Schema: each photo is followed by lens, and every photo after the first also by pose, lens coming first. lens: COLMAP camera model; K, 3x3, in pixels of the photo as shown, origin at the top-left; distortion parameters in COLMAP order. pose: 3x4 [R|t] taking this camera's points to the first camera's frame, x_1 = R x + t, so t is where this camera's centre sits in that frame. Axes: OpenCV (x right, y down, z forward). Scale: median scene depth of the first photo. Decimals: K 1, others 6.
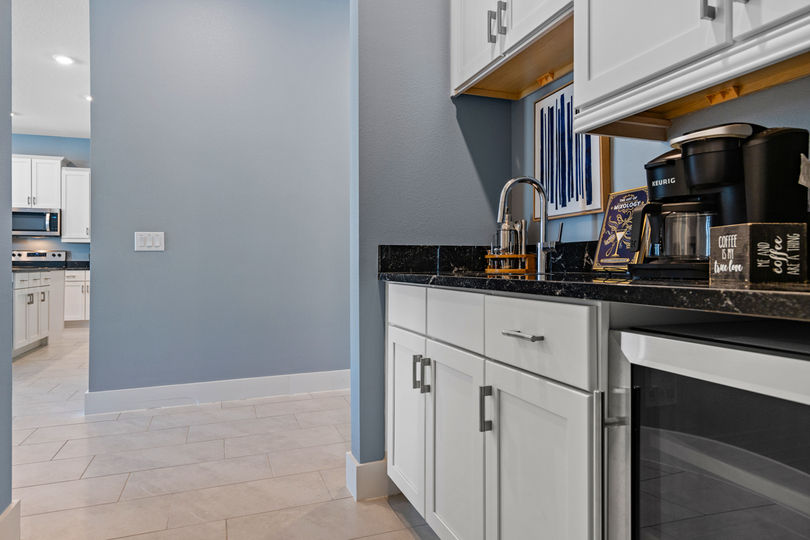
lens RADIAL K [[478.6, 0, 401.7], [0, 478.6, 267.0], [0, 0, 1]] dist [-0.005937, -0.000495]
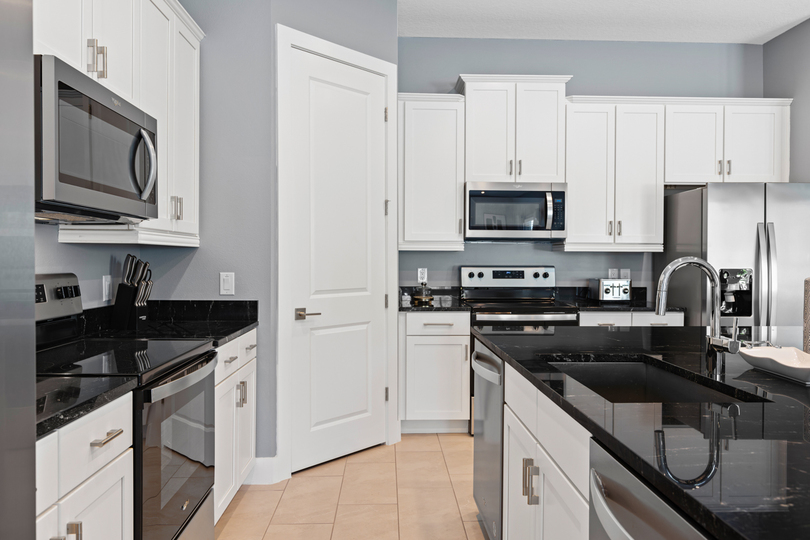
lens RADIAL K [[570.3, 0, 405.1], [0, 570.3, 266.4], [0, 0, 1]] dist [-0.000009, -0.003899]
pose [[0.942962, 0.014086, -0.332602, -0.677345], [-0.004499, 0.999552, 0.029575, -0.053121], [0.332869, -0.026392, 0.942604, 0.393896]]
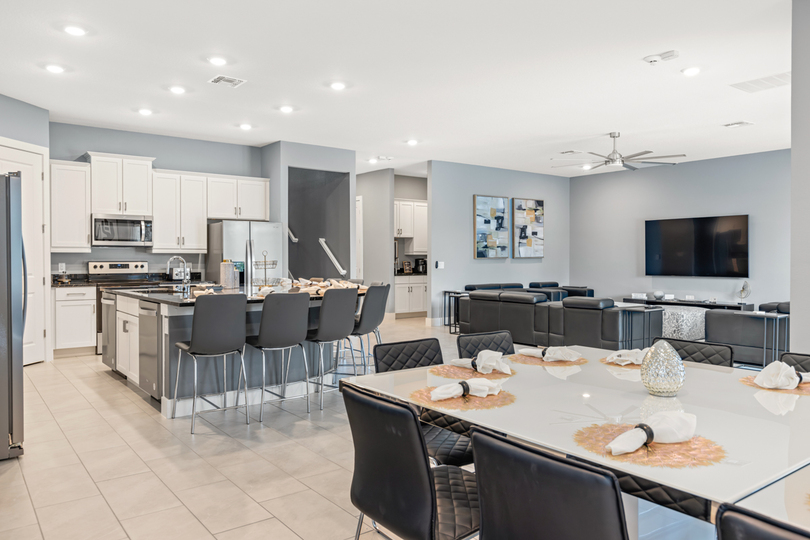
lens RADIAL K [[585.4, 0, 402.9], [0, 585.4, 263.7], [0, 0, 1]] dist [-0.004162, 0.001163]
pose [[0.959221, 0.004679, 0.282617, -0.575655], [-0.011551, 0.999677, 0.022652, -0.062414], [-0.282420, -0.024993, 0.958965, -0.195194]]
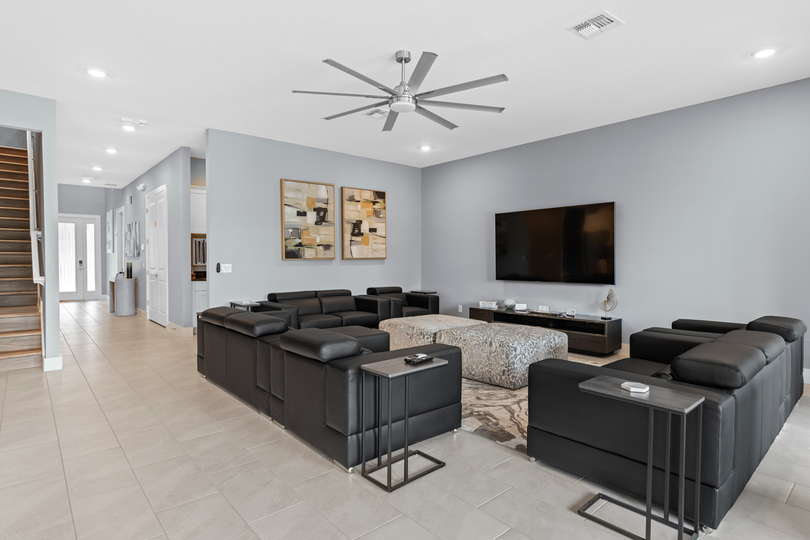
lens RADIAL K [[436.1, 0, 398.1], [0, 436.1, 264.7], [0, 0, 1]] dist [-0.001964, -0.000440]
pose [[0.936843, 0.002811, 0.349739, -0.044228], [-0.011803, 0.999652, 0.023582, -0.056660], [-0.349551, -0.026221, 0.936550, 0.298028]]
